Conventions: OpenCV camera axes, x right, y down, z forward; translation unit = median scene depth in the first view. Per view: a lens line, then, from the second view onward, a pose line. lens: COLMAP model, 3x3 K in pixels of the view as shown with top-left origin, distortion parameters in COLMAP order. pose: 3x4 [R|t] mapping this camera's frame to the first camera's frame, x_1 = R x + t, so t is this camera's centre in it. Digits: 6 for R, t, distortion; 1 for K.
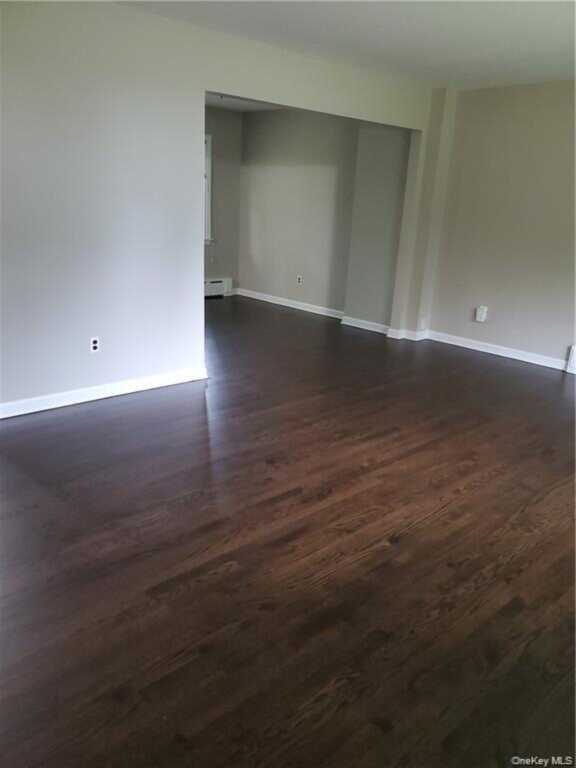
lens RADIAL K [[617.2, 0, 288.0], [0, 617.2, 384.0], [0, 0, 1]] dist [0.060034, -0.063358]
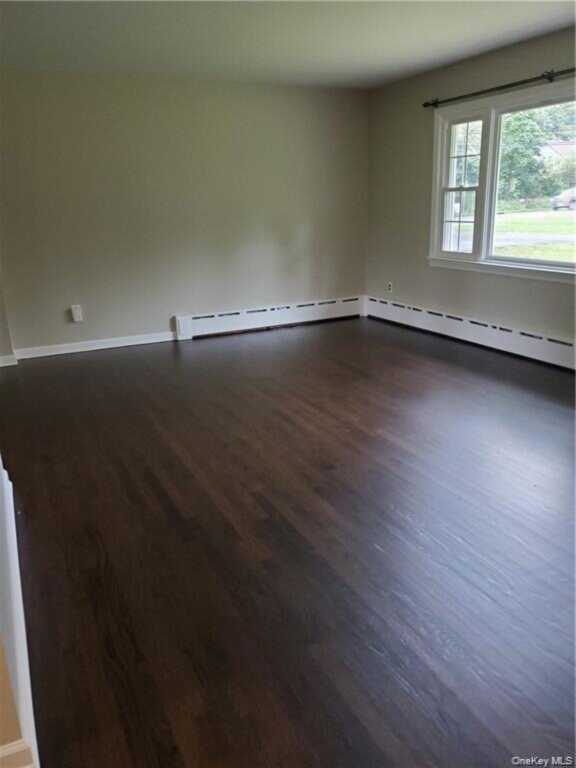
lens RADIAL K [[617.2, 0, 288.0], [0, 617.2, 384.0], [0, 0, 1]] dist [0.060034, -0.063358]
pose [[0.319437, -0.332938, 0.887193, -0.492294], [0.332566, 0.916083, 0.224038, -0.128026], [-0.887333, 0.223484, 0.403355, 0.386427]]
